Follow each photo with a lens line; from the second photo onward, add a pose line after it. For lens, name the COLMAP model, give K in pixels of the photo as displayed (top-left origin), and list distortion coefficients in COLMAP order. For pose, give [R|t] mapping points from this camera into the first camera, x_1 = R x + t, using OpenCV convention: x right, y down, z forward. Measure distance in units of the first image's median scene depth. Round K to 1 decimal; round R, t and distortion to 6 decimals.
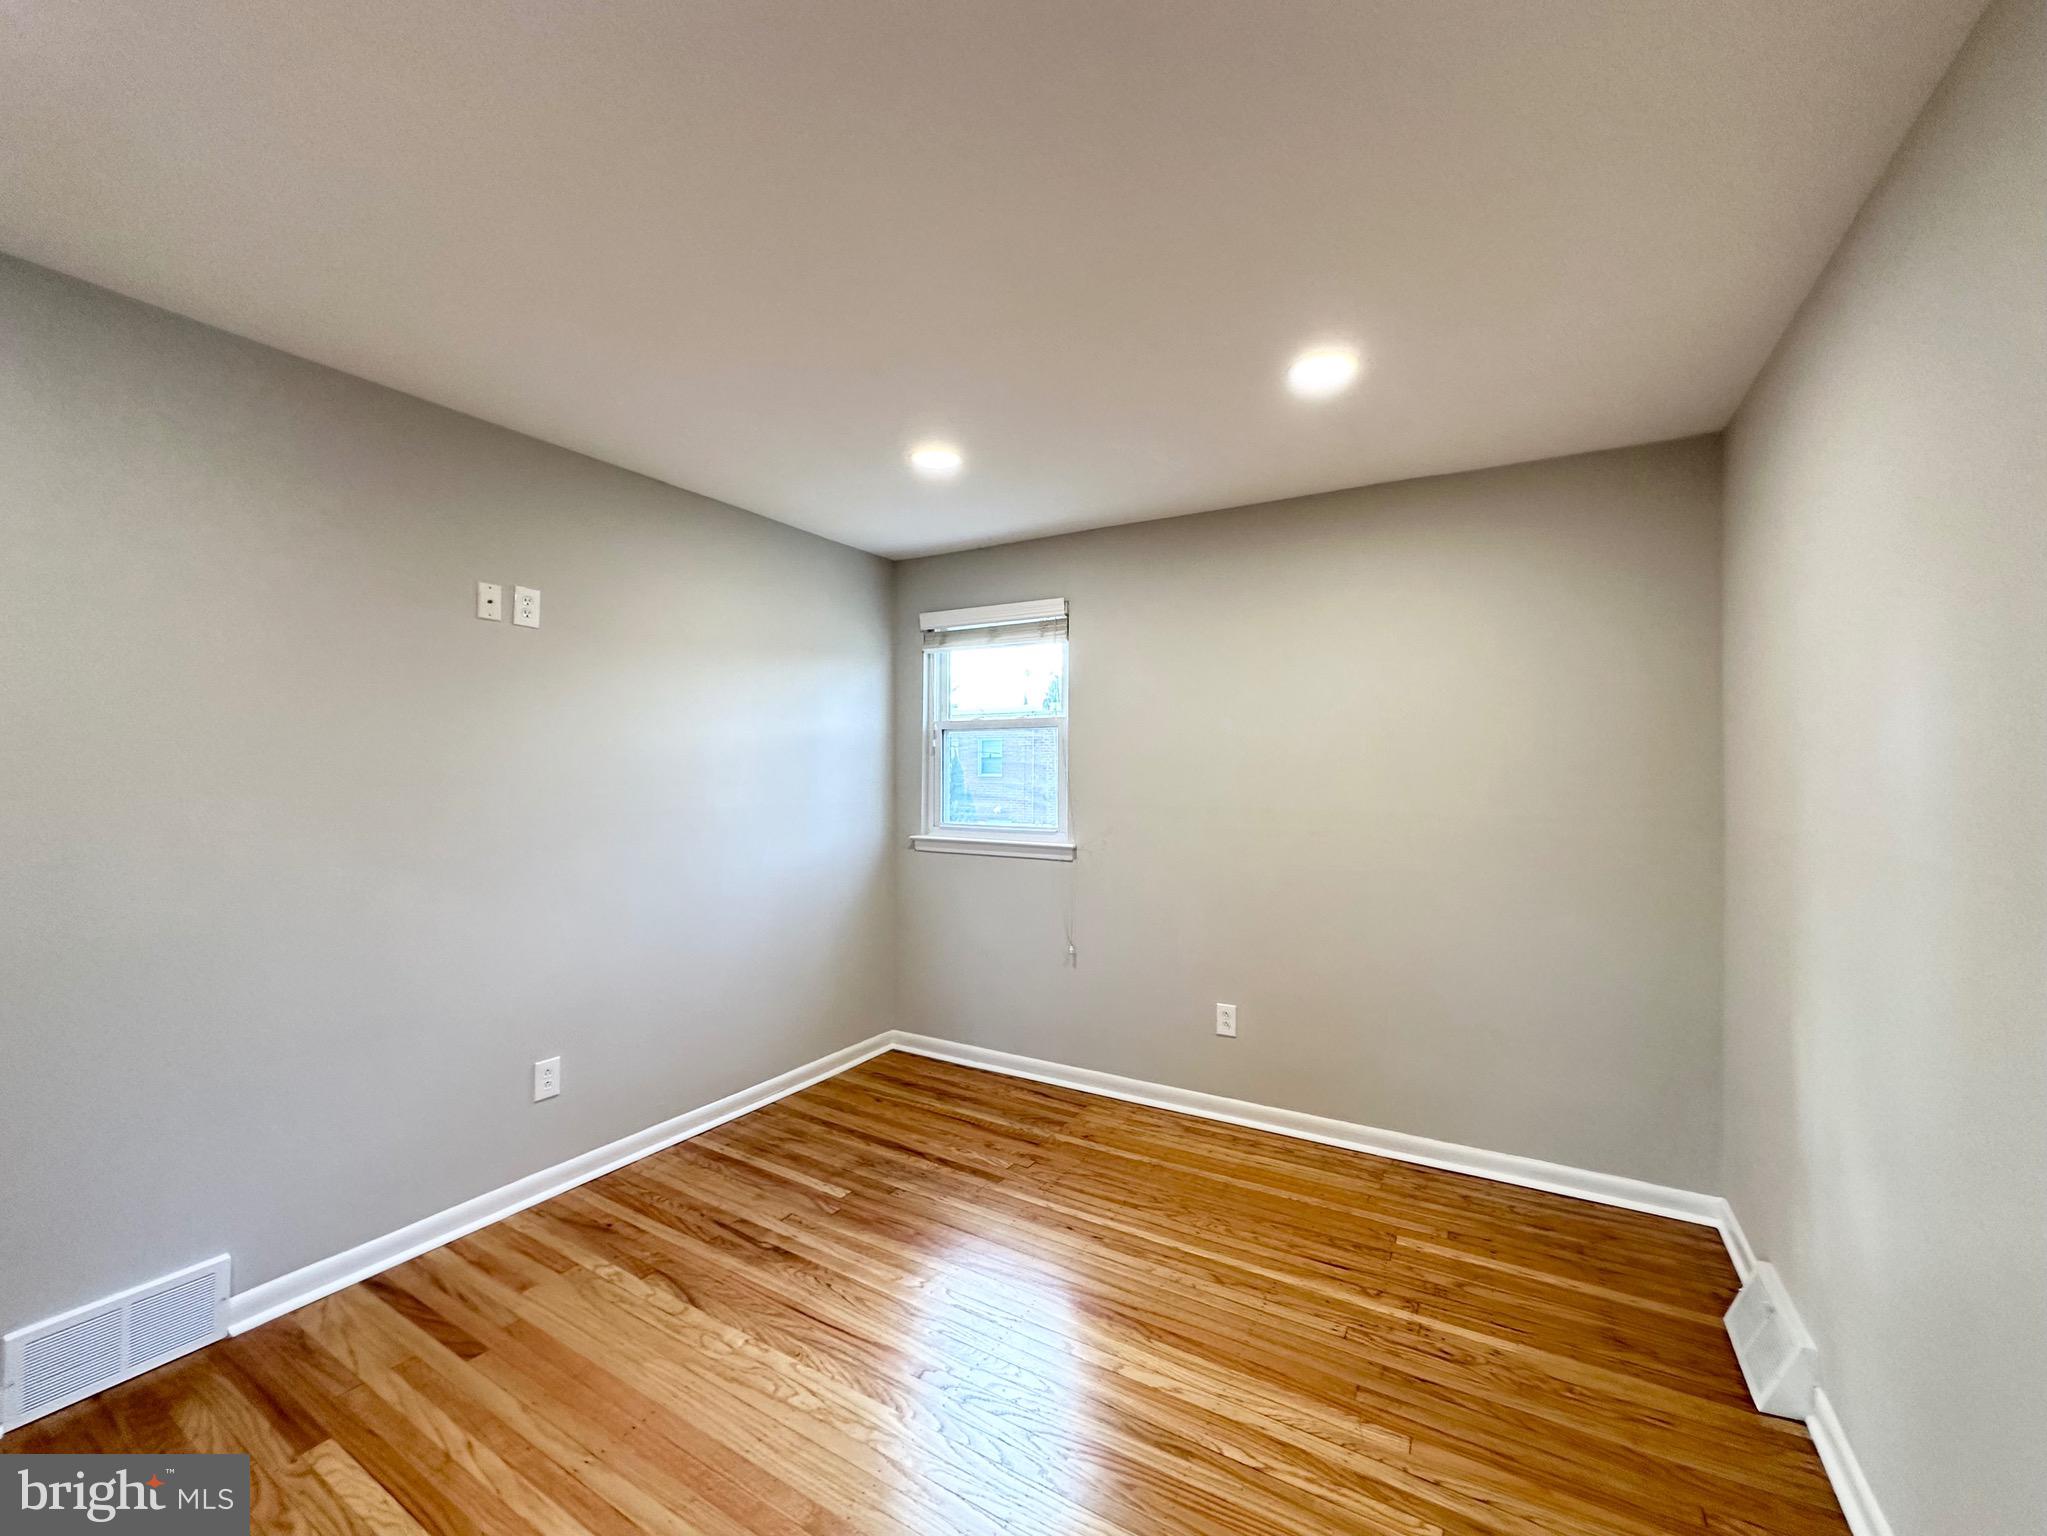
lens RADIAL K [[827.9, 0, 1023.5], [0, 827.9, 768.0], [0, 0, 1]] dist [-0.001652, 0.000436]
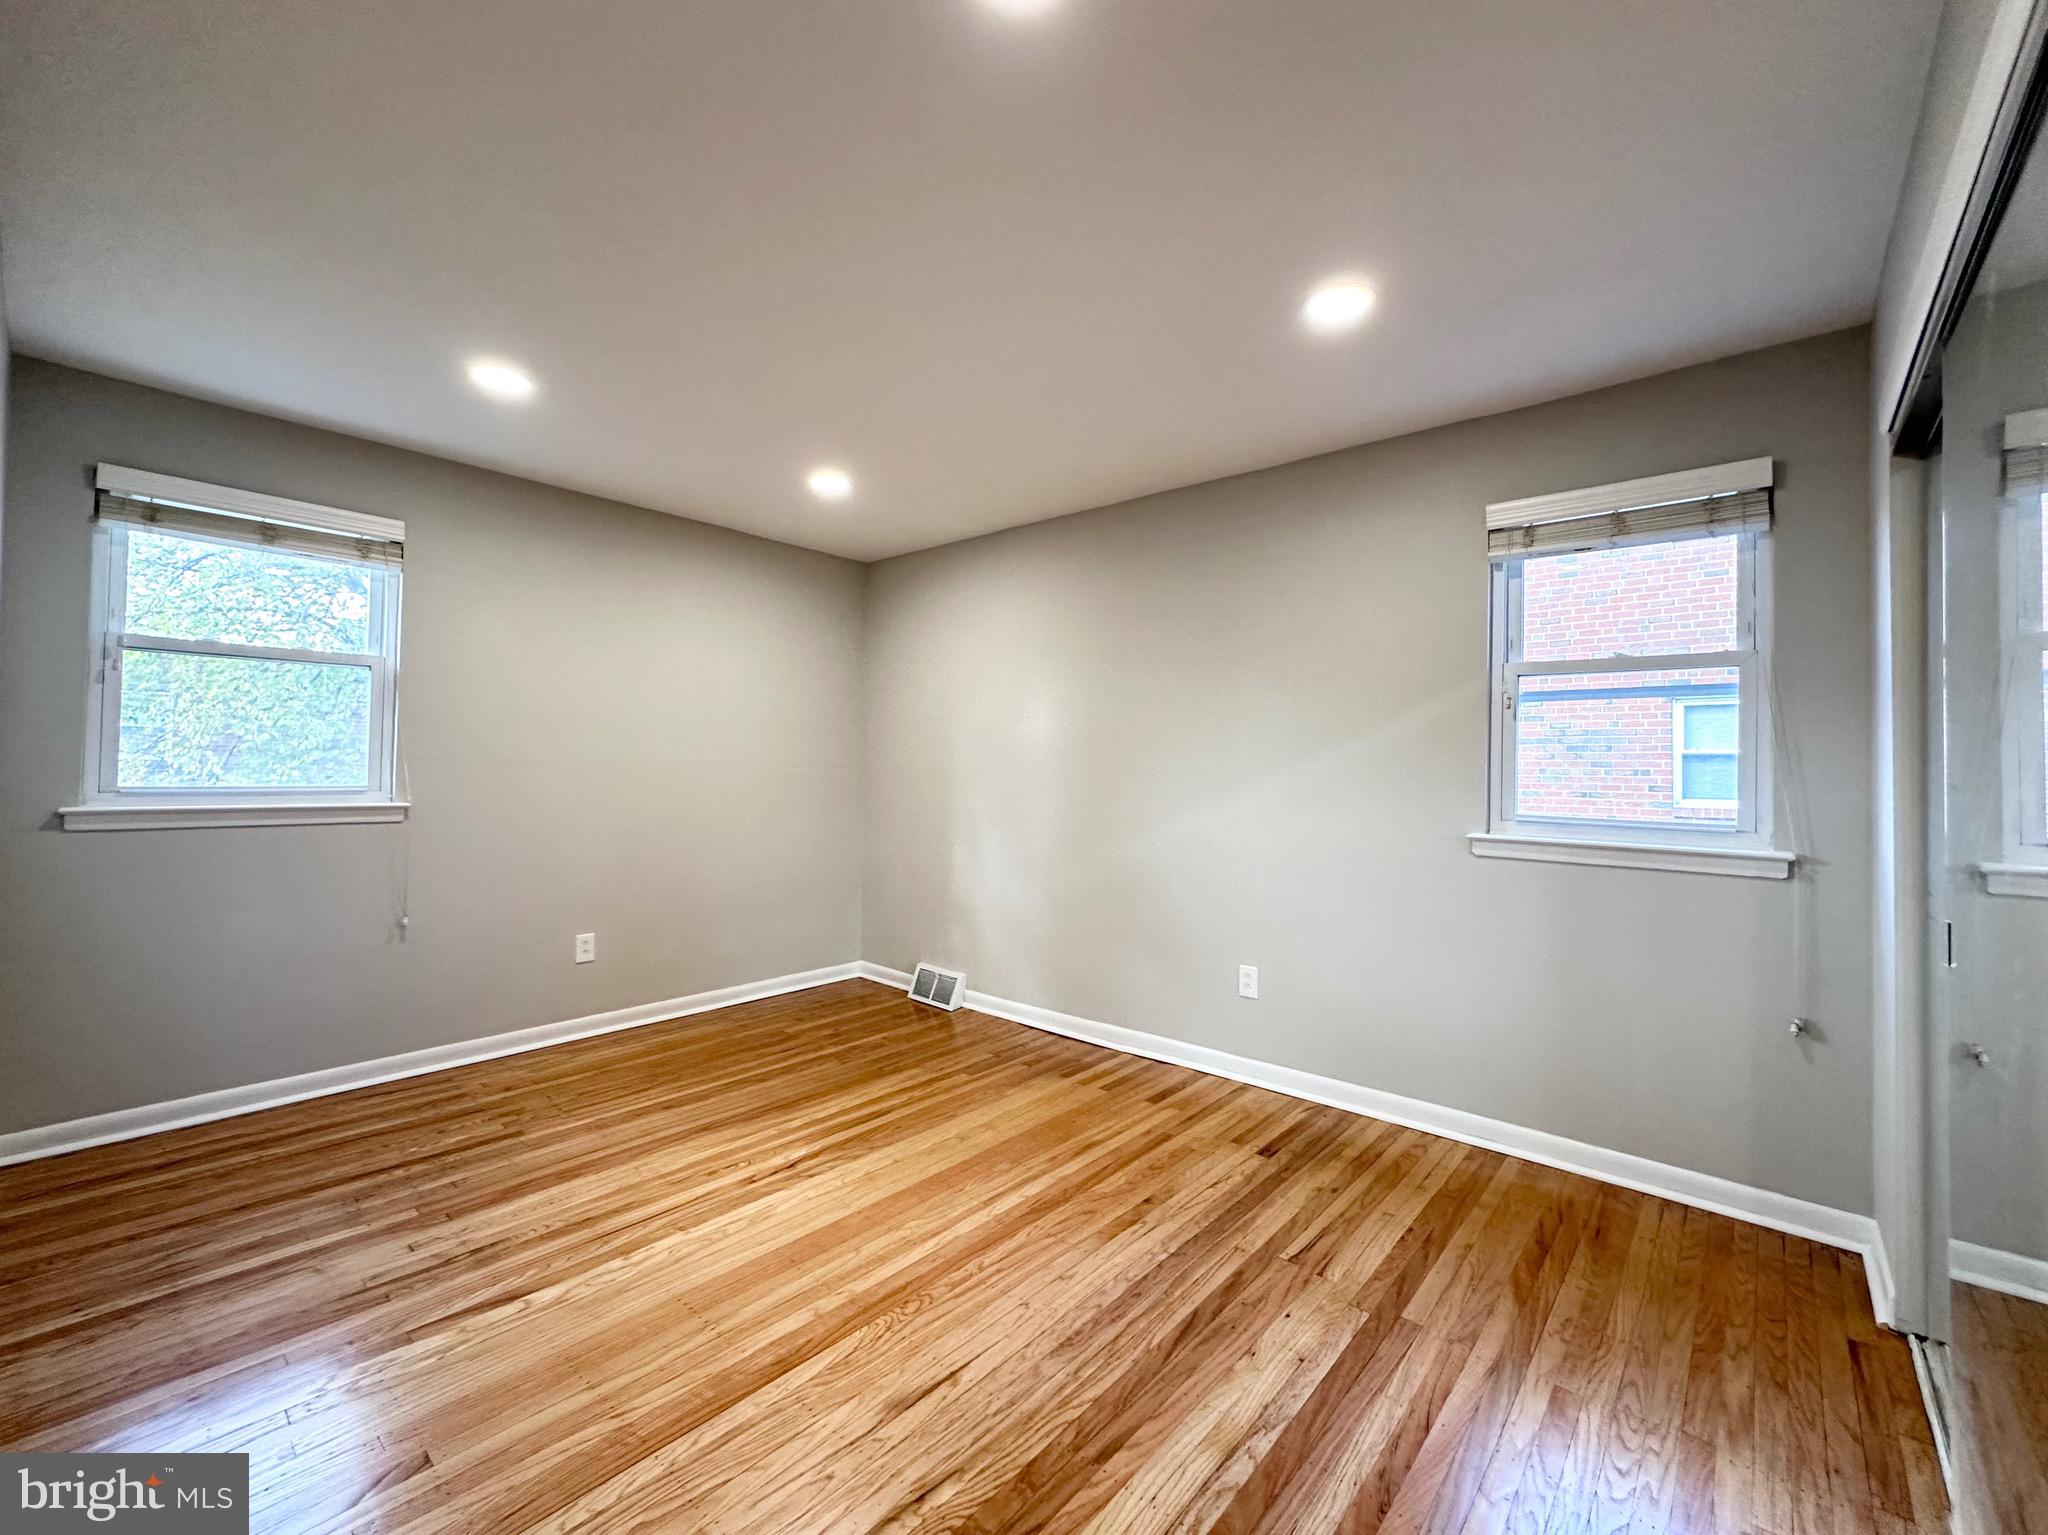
lens RADIAL K [[840.0, 0, 1034.8], [0, 840.0, 763.0], [0, 0, 1]] dist [-0.000341, 0.000345]
pose [[0.171713, 0.006697, 0.985124, -0.963008], [-0.022270, 0.999748, -0.002914, 0.051148], [-0.984895, -0.021438, 0.171819, 0.251344]]
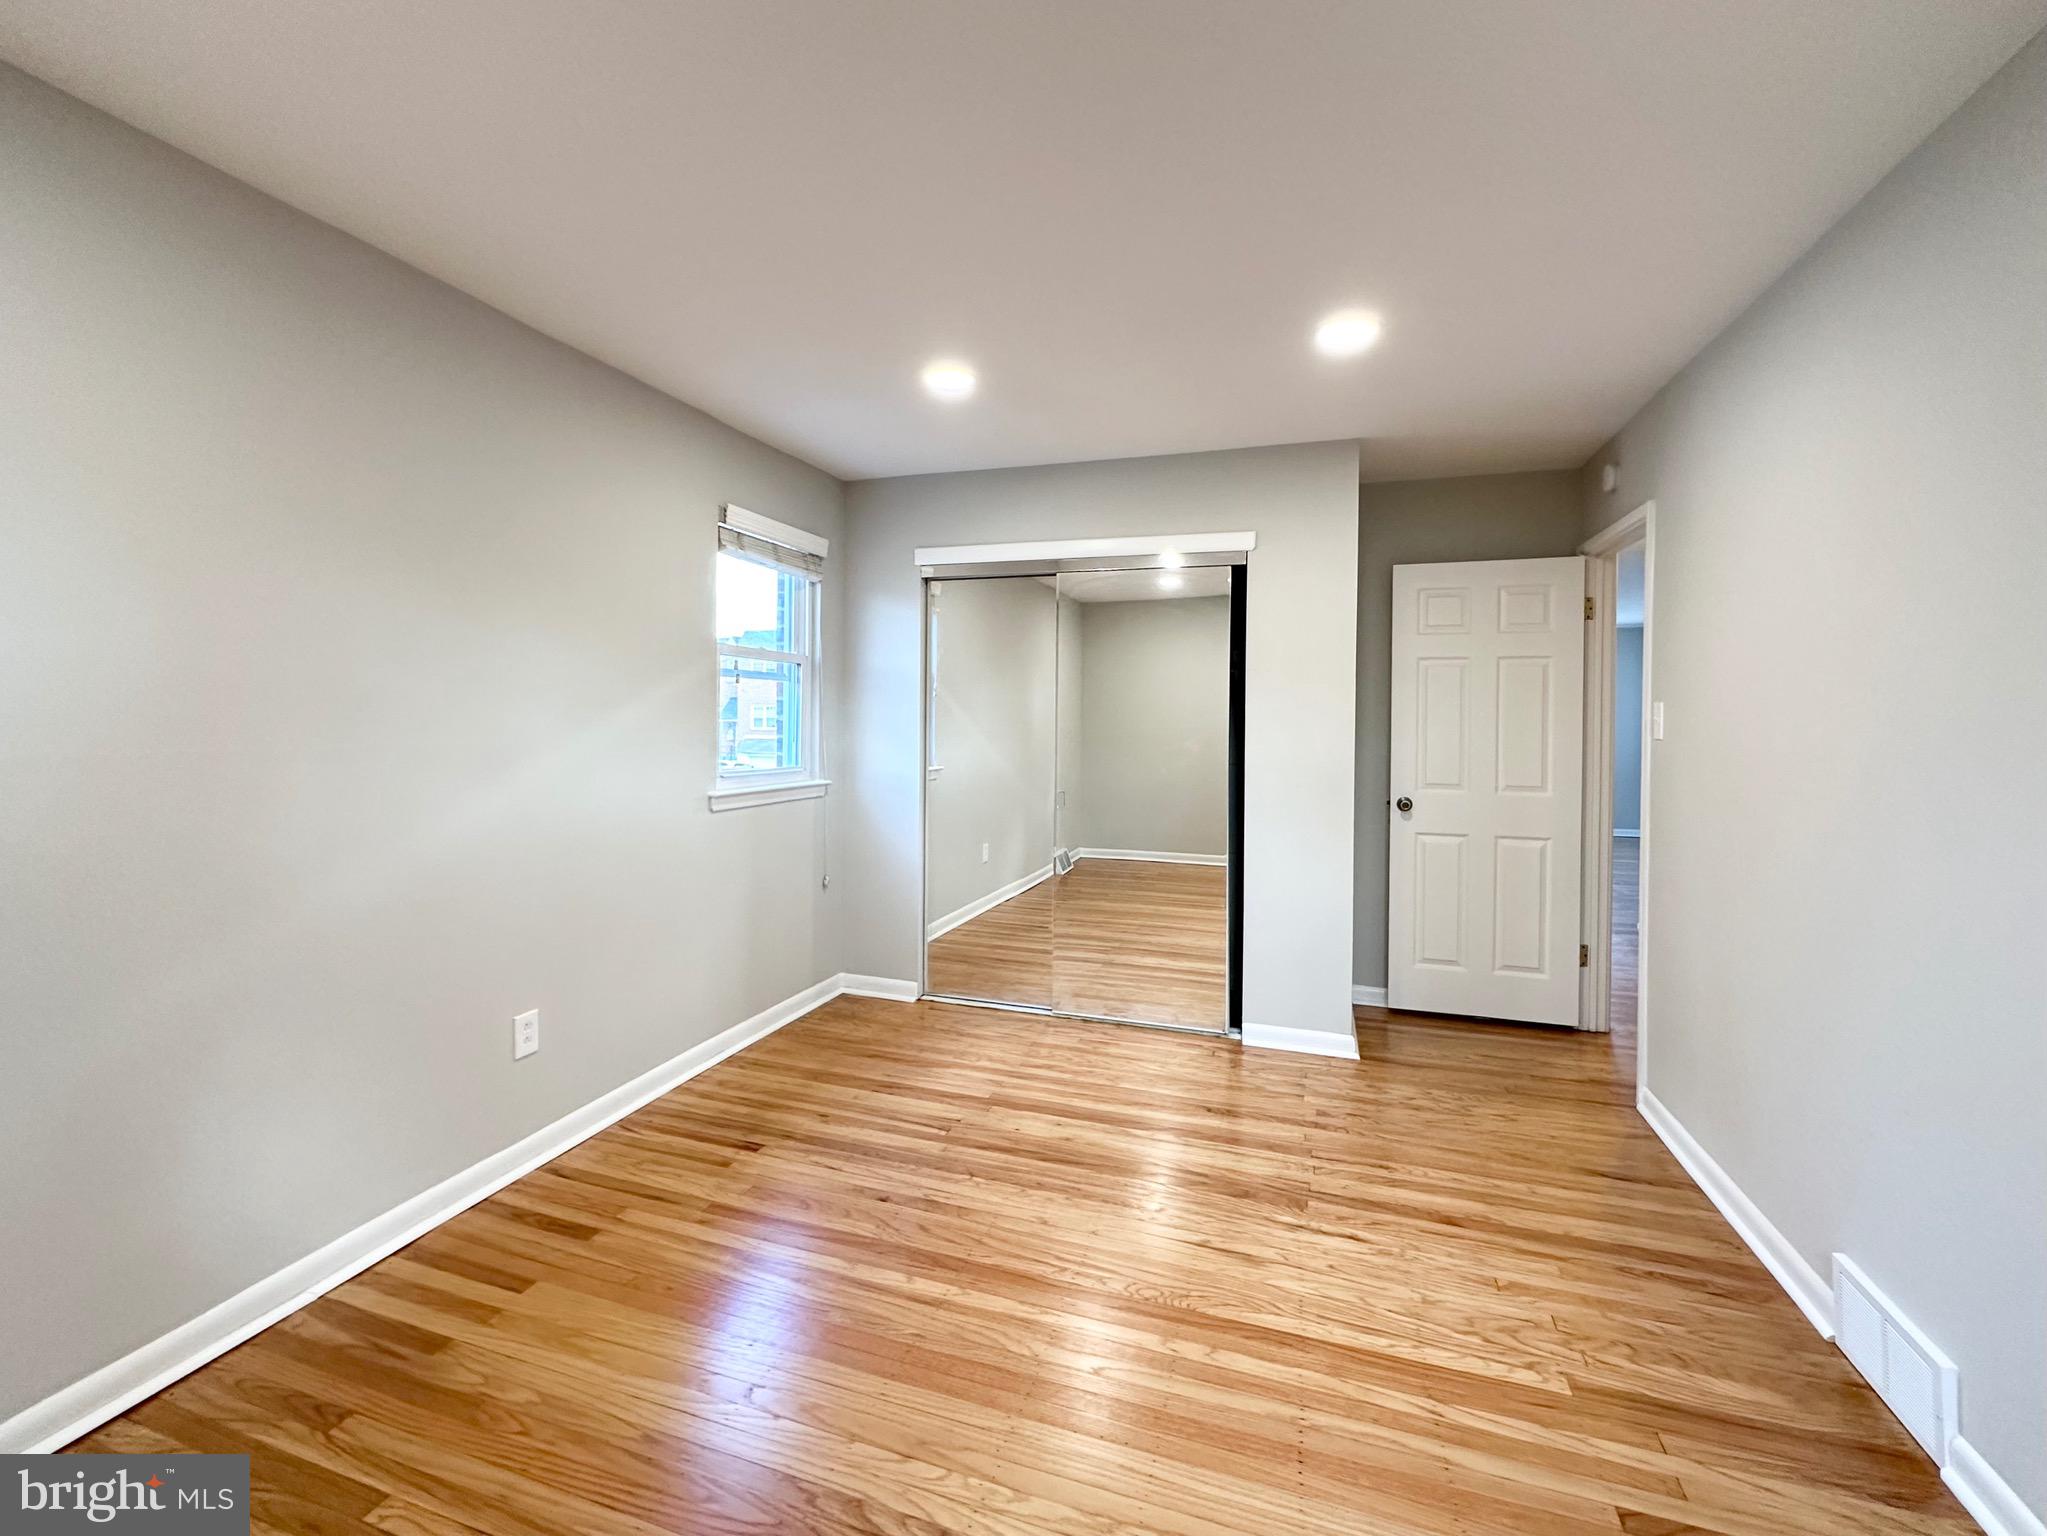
lens RADIAL K [[856.6, 0, 1027.6], [0, 856.6, 741.3], [0, 0, 1]] dist [-0.003510, 0.000013]
pose [[-0.976334, -0.010436, -0.216017, -0.002606], [-0.014440, 0.999752, 0.016965, 0.025908], [0.215786, 0.019683, -0.976242, 1.159331]]
